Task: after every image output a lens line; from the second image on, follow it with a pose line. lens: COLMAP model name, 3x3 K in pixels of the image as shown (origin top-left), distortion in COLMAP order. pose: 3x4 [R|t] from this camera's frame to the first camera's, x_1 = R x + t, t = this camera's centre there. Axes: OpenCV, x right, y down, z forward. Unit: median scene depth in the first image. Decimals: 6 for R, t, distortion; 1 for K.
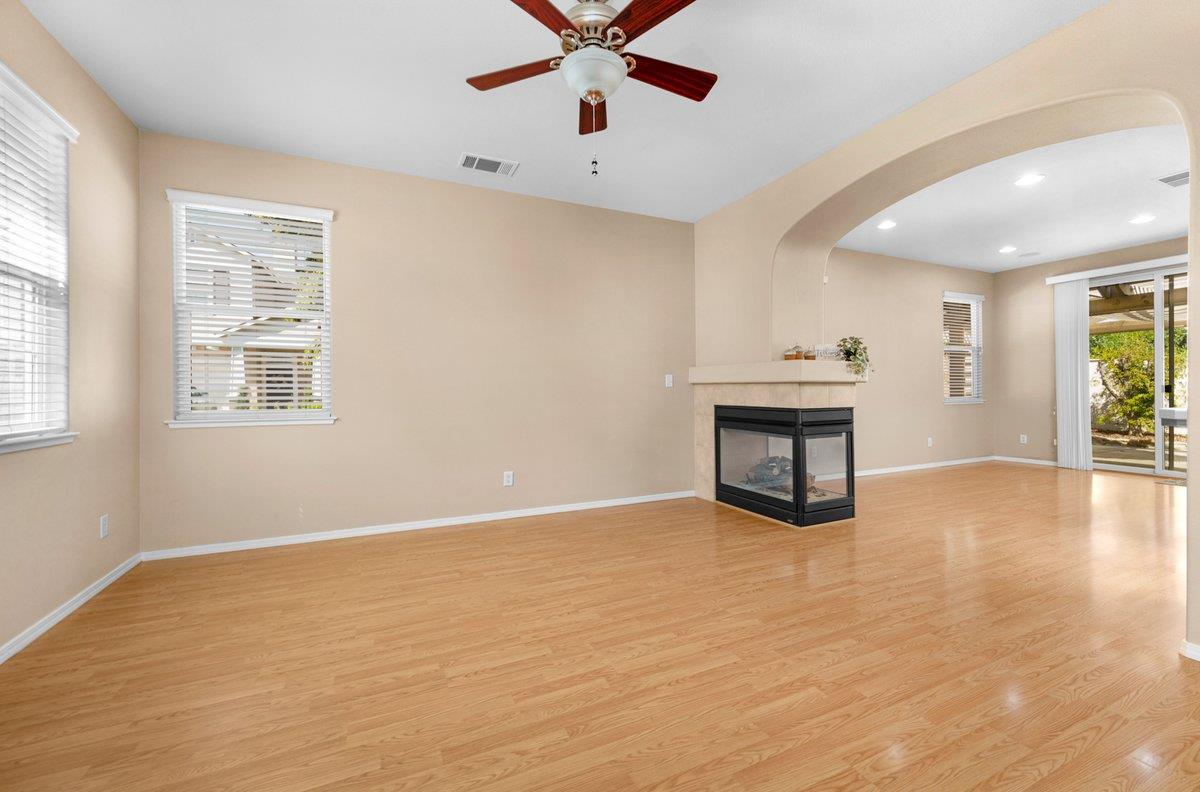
lens RADIAL K [[495.8, 0, 630.8], [0, 495.8, 388.2], [0, 0, 1]] dist [-0.013322, 0.000094]
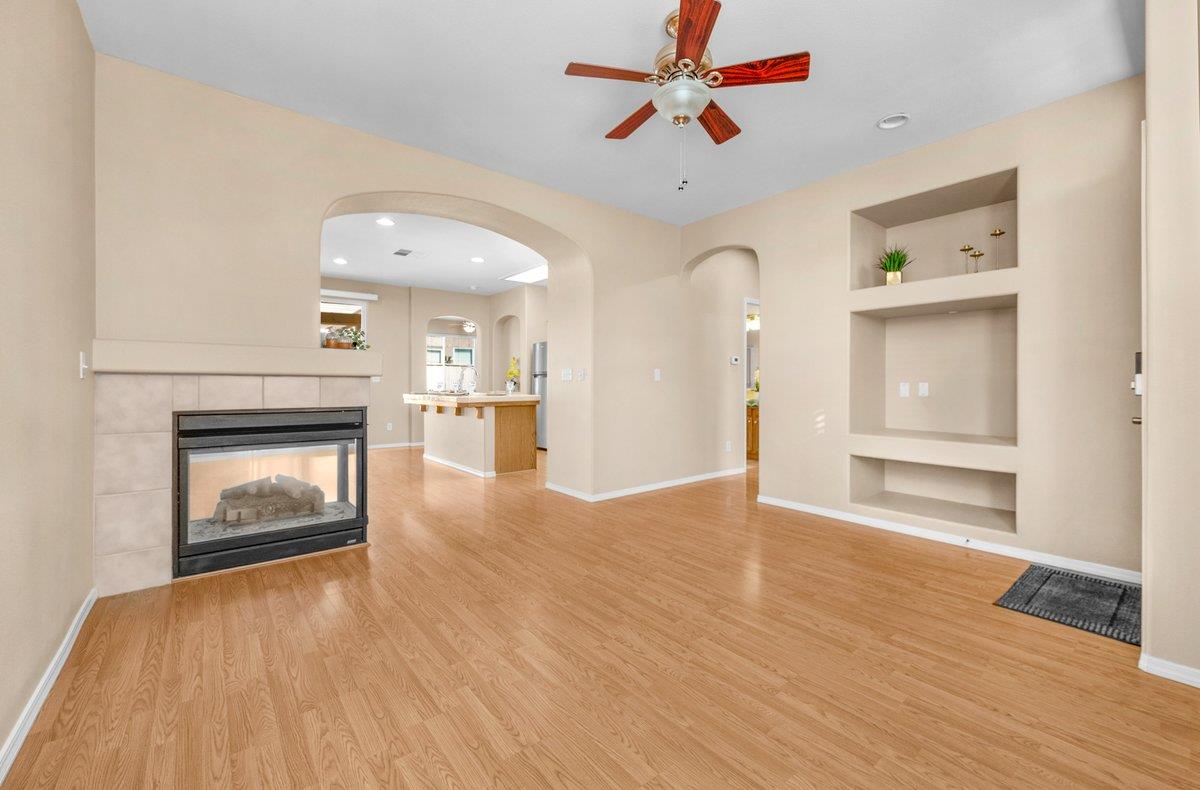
lens RADIAL K [[495.8, 0, 630.8], [0, 495.8, 387.2], [0, 0, 1]] dist [-0.013322, 0.000094]
pose [[-0.251722, -0.003133, 0.967794, -0.962709], [0.000123, 0.999995, 0.003269, 0.008996], [-0.967799, 0.000942, -0.251721, 1.209825]]
